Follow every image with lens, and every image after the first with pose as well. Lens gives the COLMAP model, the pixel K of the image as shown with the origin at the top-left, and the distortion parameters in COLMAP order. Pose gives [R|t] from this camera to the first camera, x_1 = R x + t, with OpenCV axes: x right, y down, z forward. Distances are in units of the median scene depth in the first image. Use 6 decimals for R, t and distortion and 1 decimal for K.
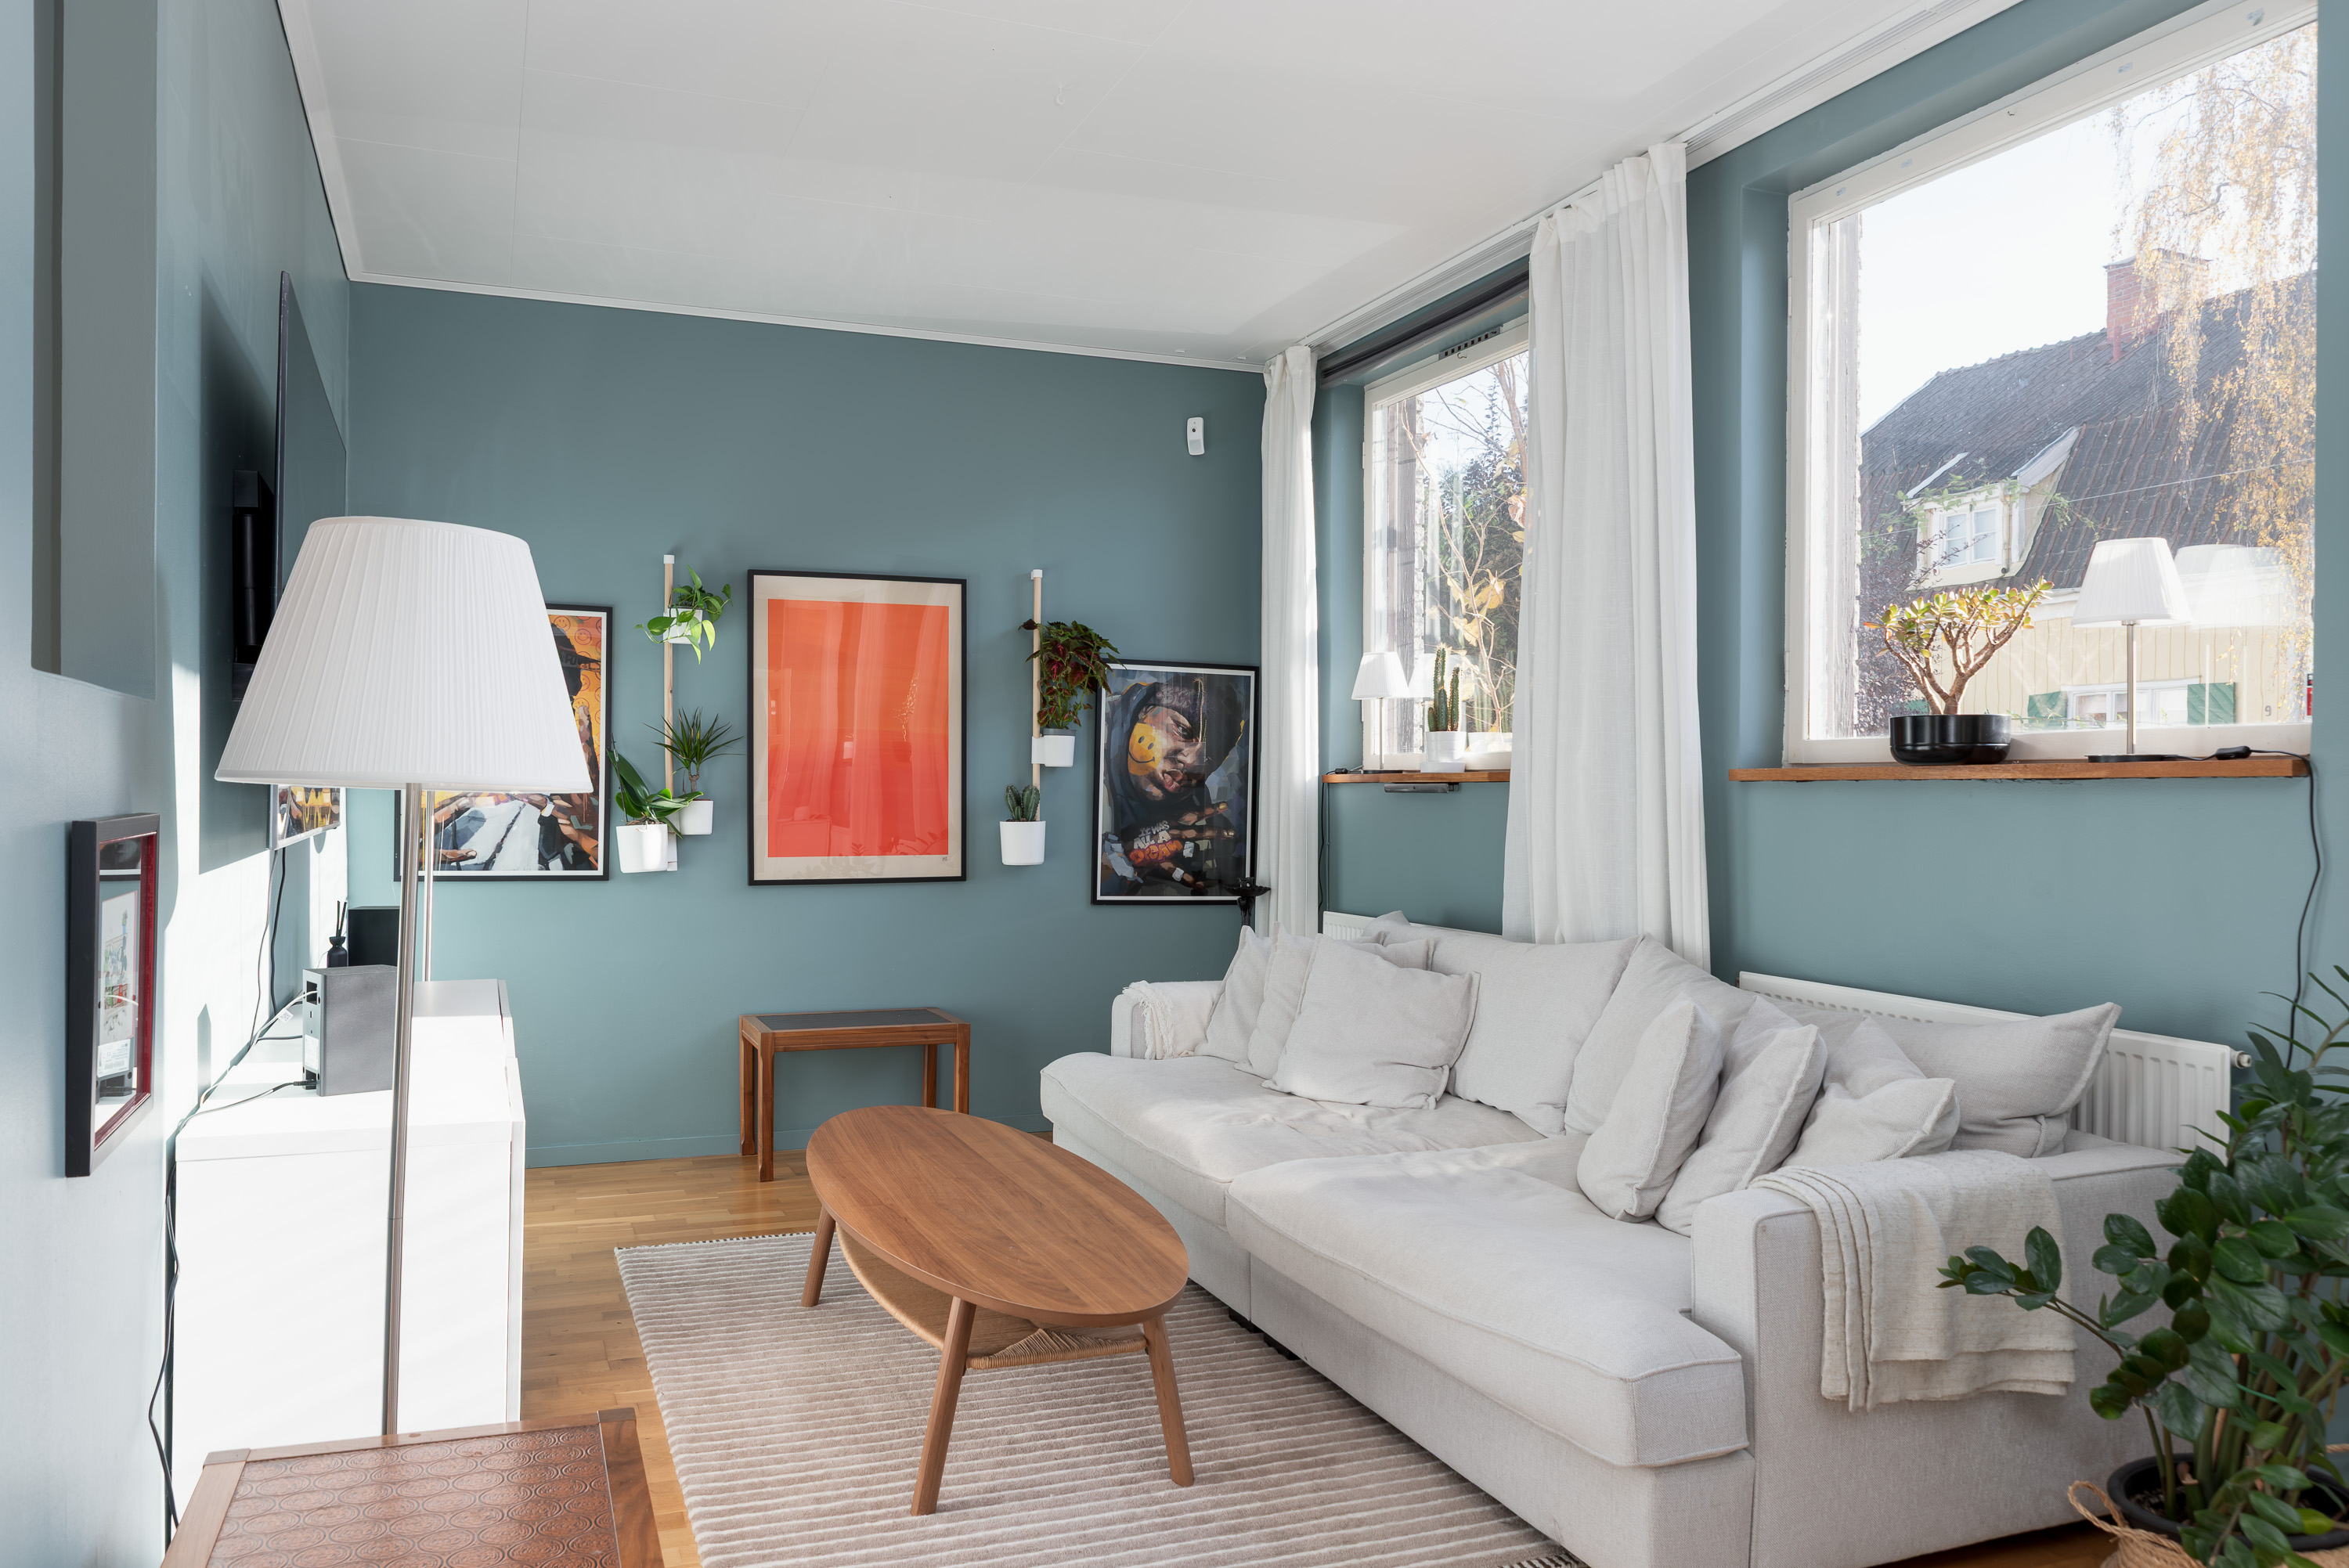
lens RADIAL K [[1760.1, 0, 1174.5], [0, 1760.1, 784.0], [0, 0, 1]] dist [0.026508, -0.000037]
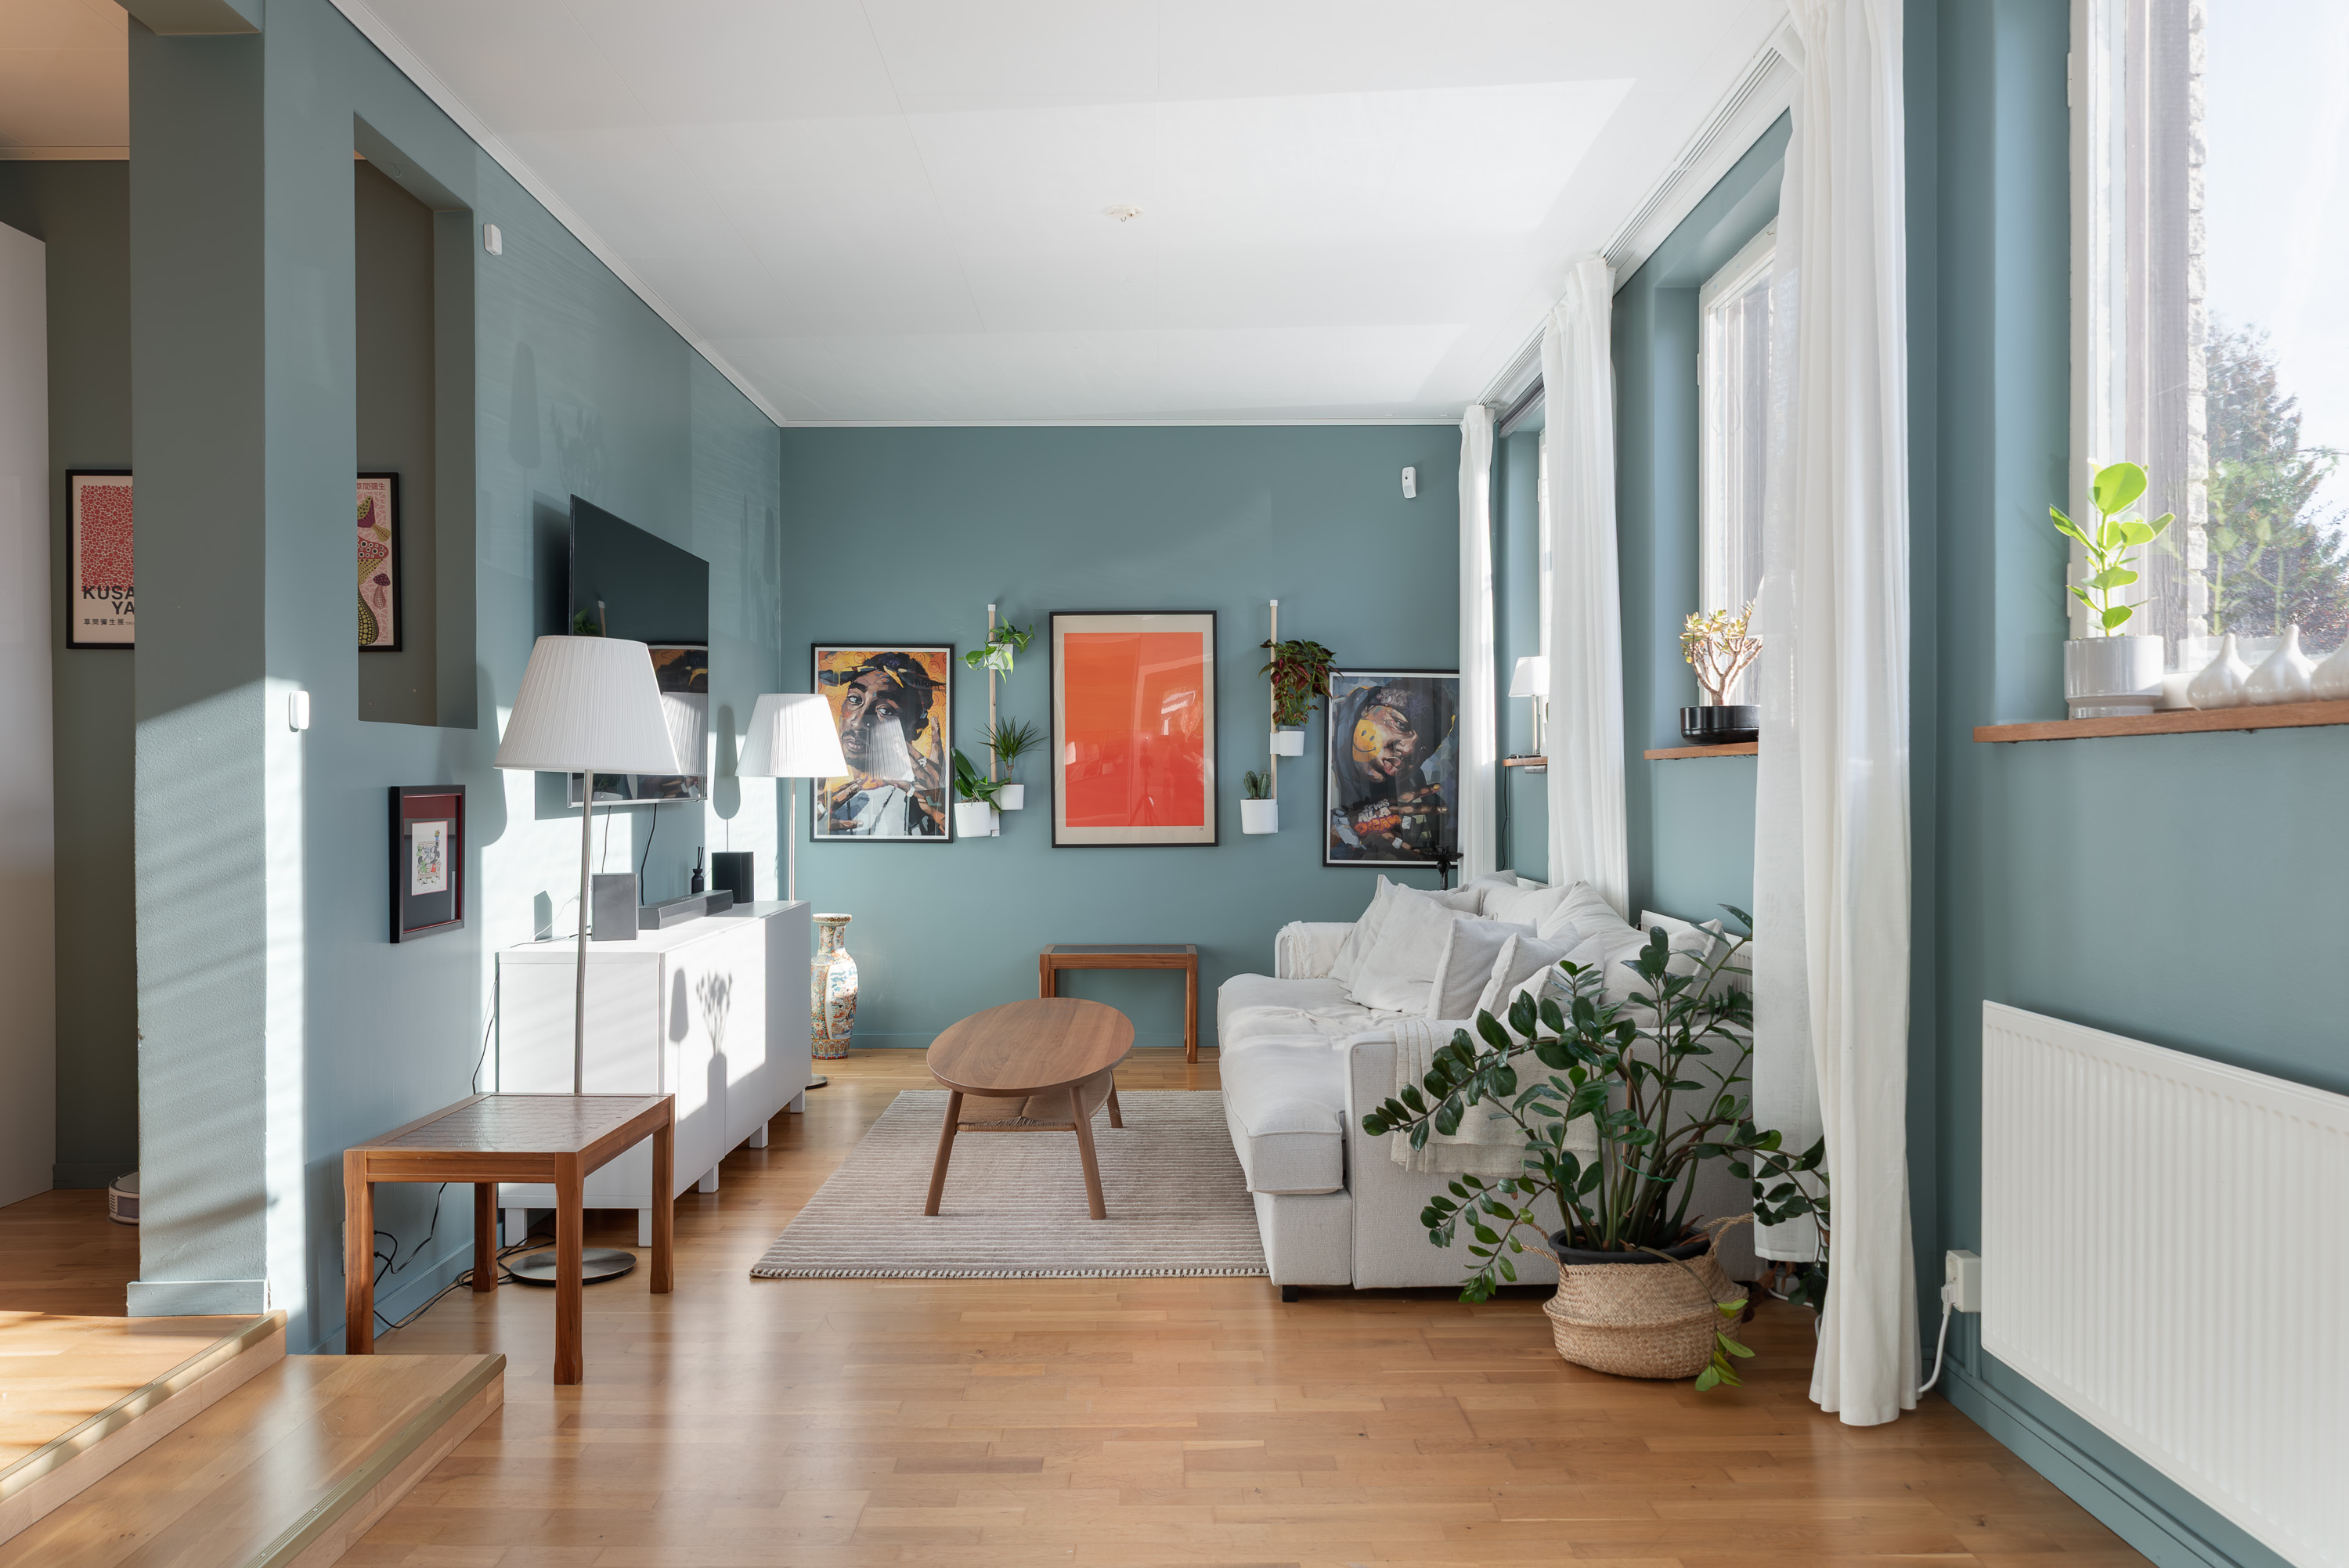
lens RADIAL K [[1774.5, 0, 1174.5], [0, 1774.5, 784.0], [0, 0, 1]] dist [-0.000604, -0.000242]
pose [[0.931447, -0.008022, -0.363789, 0.321549], [0.009533, 0.999952, 0.002359, 0.006416], [0.363752, -0.005665, 0.931478, -0.210851]]
